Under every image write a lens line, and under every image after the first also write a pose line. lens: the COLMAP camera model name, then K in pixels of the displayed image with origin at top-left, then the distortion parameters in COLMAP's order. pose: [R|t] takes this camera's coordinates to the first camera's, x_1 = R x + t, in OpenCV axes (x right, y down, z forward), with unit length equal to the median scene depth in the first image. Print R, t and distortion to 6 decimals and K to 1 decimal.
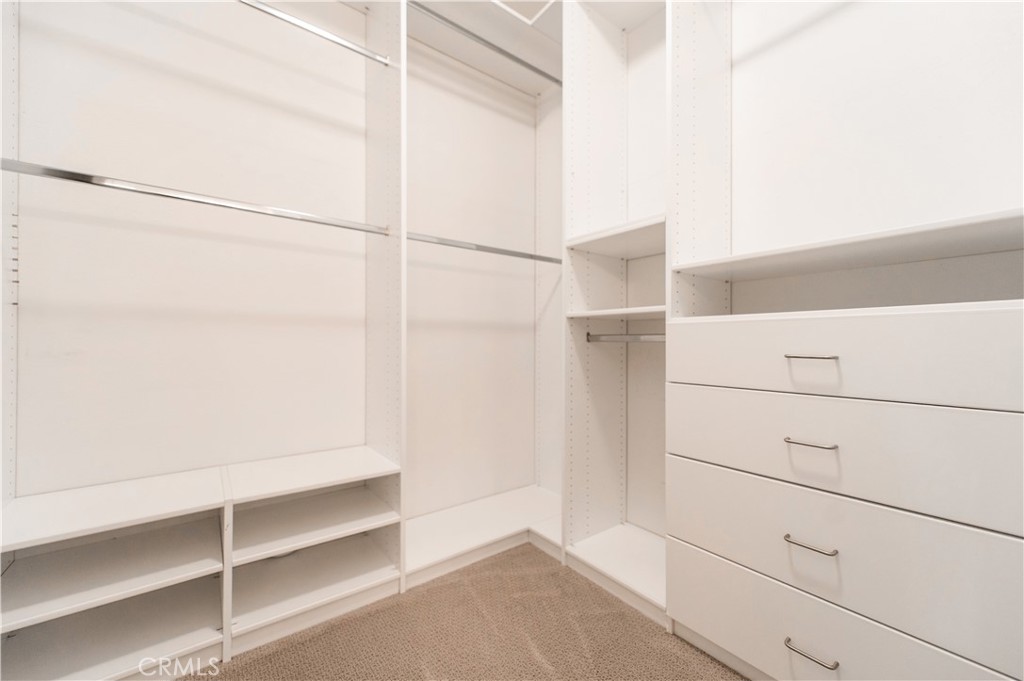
lens RADIAL K [[404.3, 0, 509.2], [0, 404.3, 341.5], [0, 0, 1]] dist [0.017892, -0.003715]
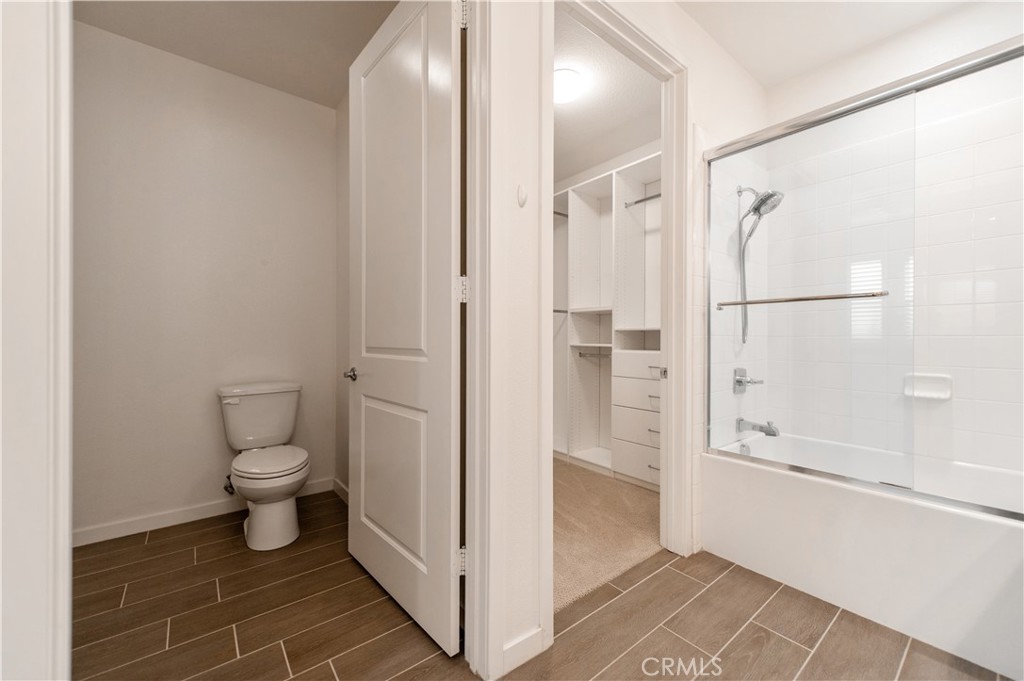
lens RADIAL K [[404.3, 0, 507.5], [0, 404.3, 337.7], [0, 0, 1]] dist [0.017892, -0.003715]
pose [[0.999923, 0.002248, 0.012185, -0.223439], [-0.002268, 0.999996, 0.001612, -0.110001], [-0.012181, -0.001640, 0.999924, -1.176865]]
